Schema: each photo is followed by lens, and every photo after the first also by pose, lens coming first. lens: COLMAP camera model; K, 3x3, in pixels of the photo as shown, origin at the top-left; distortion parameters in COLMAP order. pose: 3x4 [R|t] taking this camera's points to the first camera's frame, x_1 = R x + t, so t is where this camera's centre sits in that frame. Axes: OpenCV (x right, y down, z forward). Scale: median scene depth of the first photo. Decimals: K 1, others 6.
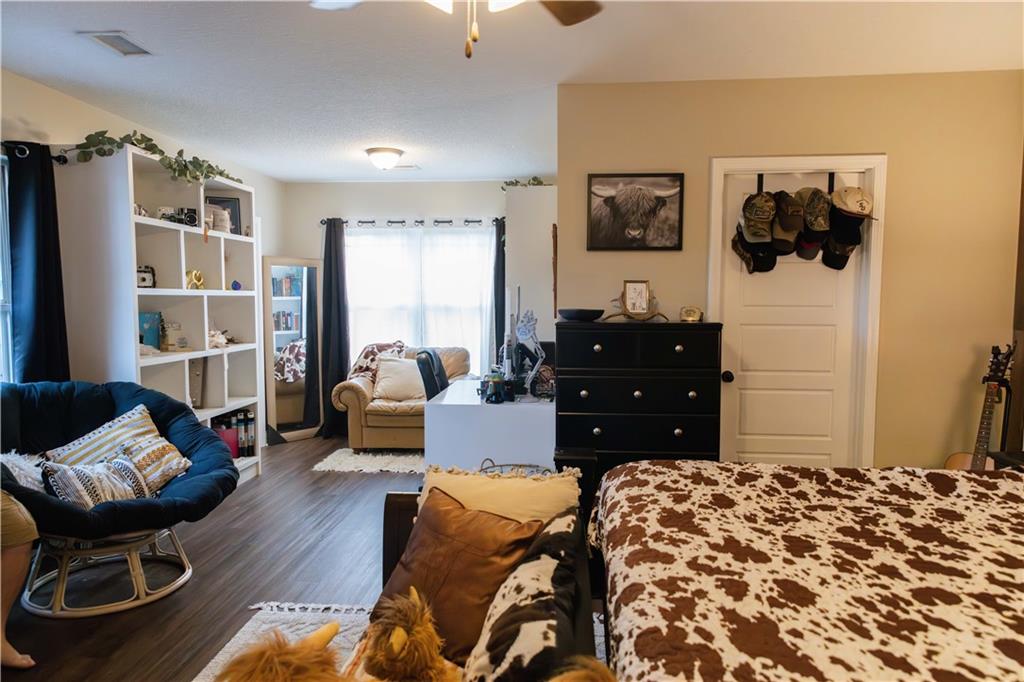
lens RADIAL K [[671.1, 0, 516.0], [0, 671.1, 342.0], [0, 0, 1]] dist [0.006913, -0.003700]
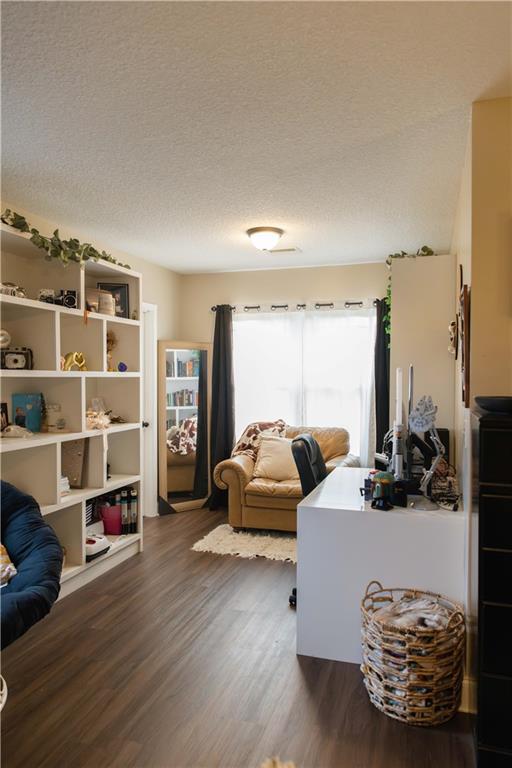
lens RADIAL K [[503.3, 0, 262.2], [0, 503.3, 386.4], [0, 0, 1]] dist [0.006913, -0.003700]
pose [[0.972501, 0.004850, -0.232849, -0.025581], [-0.015626, 0.998889, -0.044460, -0.022764], [0.232374, 0.046876, 0.971496, 0.291625]]
